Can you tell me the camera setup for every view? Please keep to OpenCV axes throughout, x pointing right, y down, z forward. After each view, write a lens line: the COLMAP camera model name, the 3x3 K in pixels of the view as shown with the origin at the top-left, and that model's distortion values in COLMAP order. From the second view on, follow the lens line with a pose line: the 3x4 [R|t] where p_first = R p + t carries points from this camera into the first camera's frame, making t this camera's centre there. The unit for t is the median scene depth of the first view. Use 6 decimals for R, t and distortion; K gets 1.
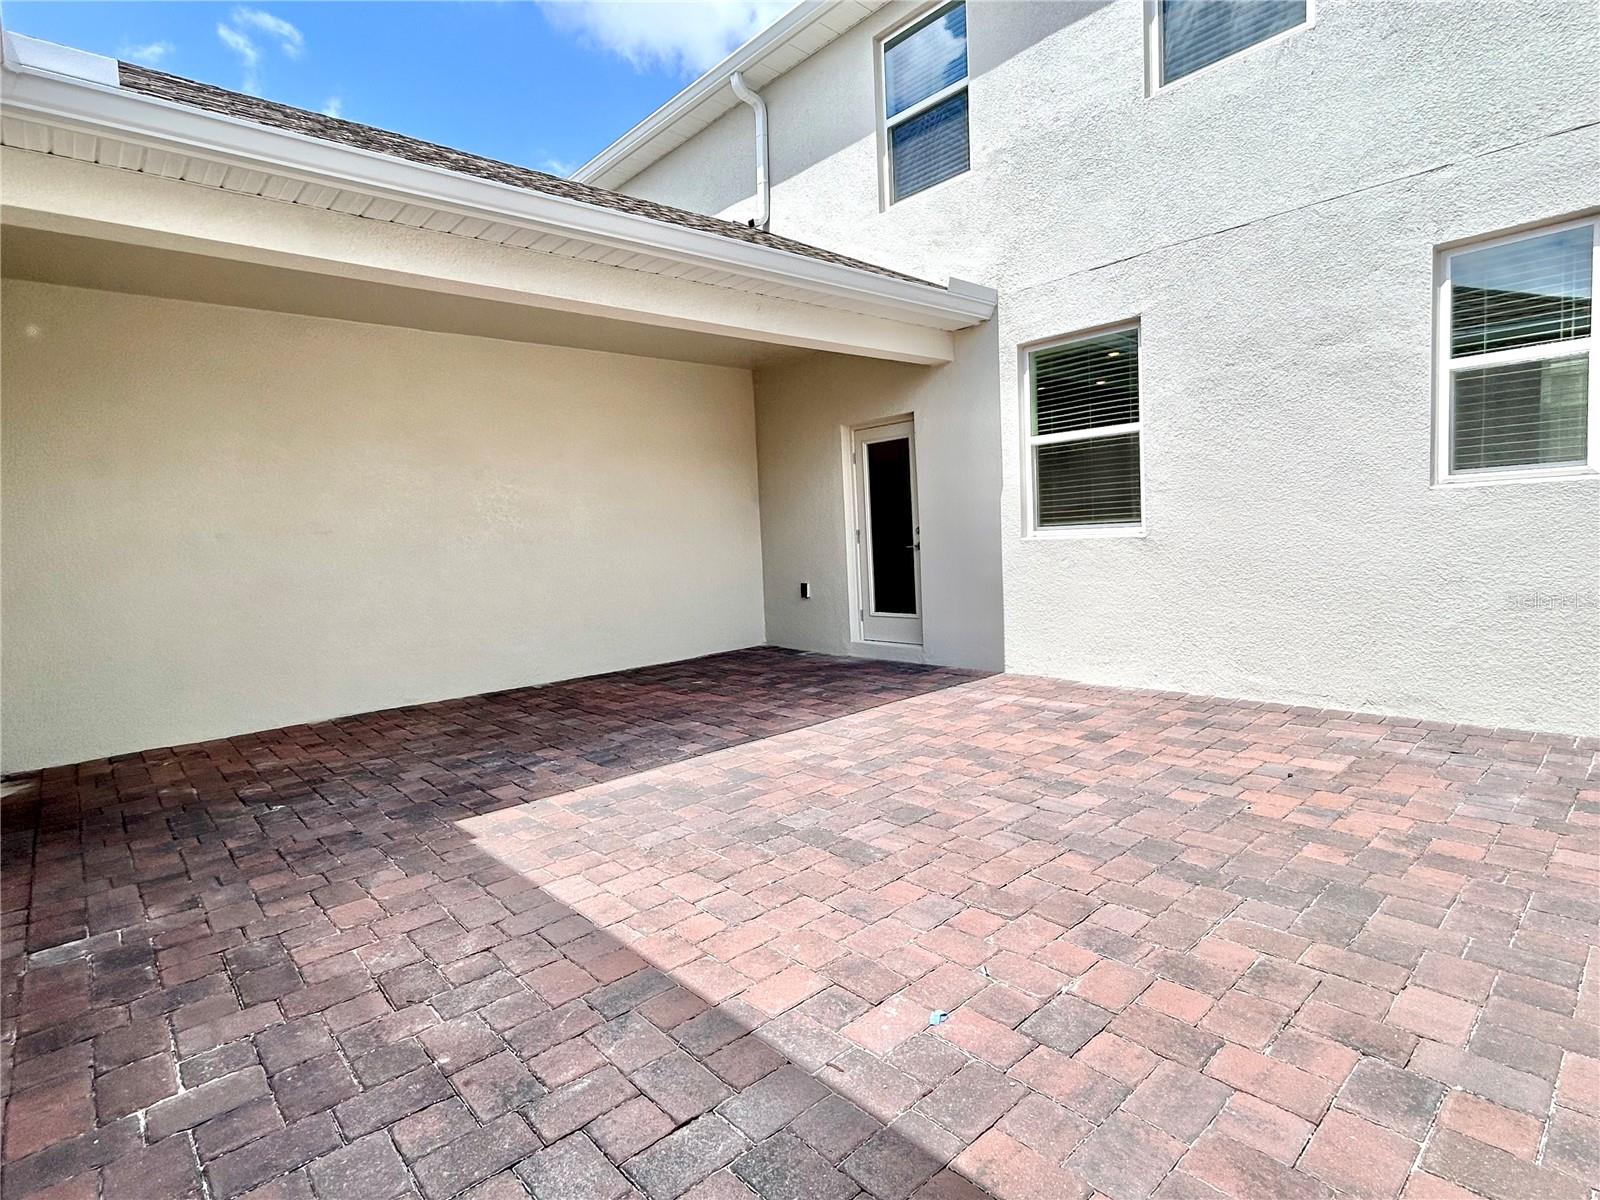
lens RADIAL K [[821.0, 0, 800.0], [0, 821.0, 600.0], [0, 0, 1]] dist [0.001240, -0.000080]
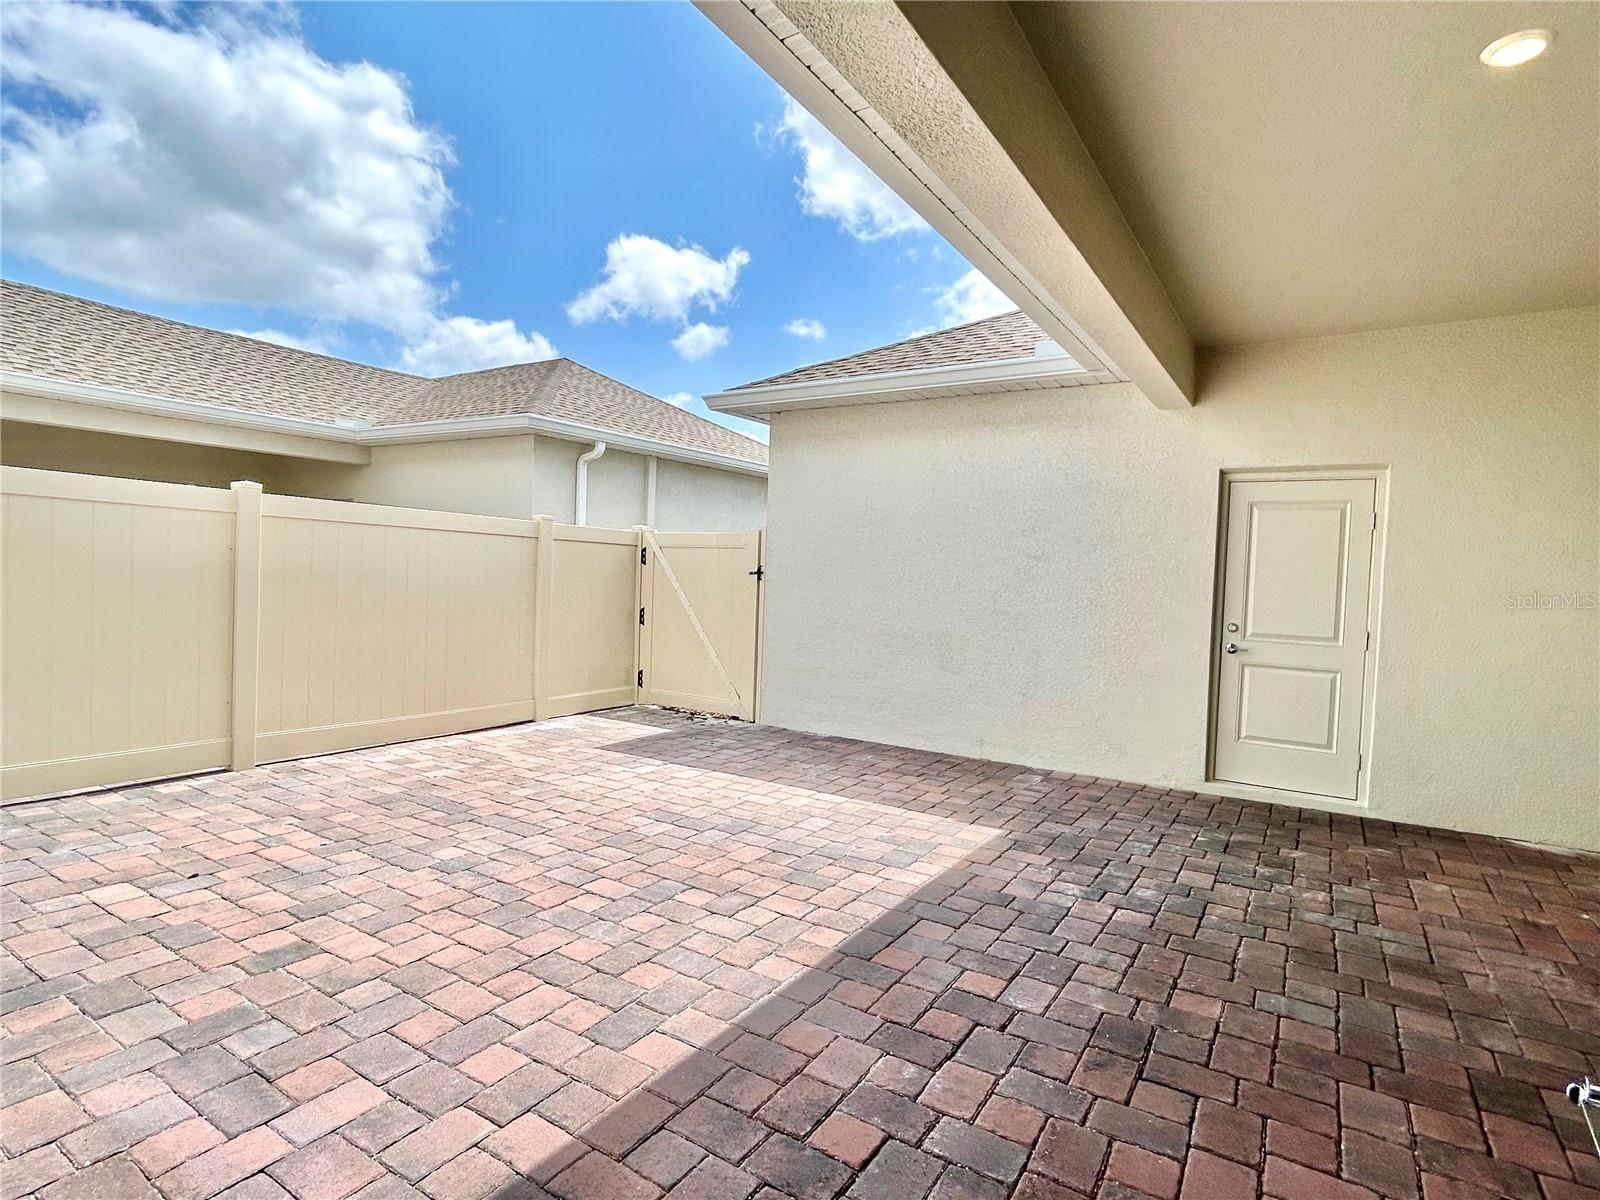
lens RADIAL K [[821.0, 0, 800.0], [0, 821.0, 600.0], [0, 0, 1]] dist [0.001240, -0.000080]
pose [[-0.962211, 0.026340, -0.271029, 0.184402], [-0.009712, 0.991358, 0.130825, -0.220234], [0.272133, 0.128513, -0.953639, 2.017279]]
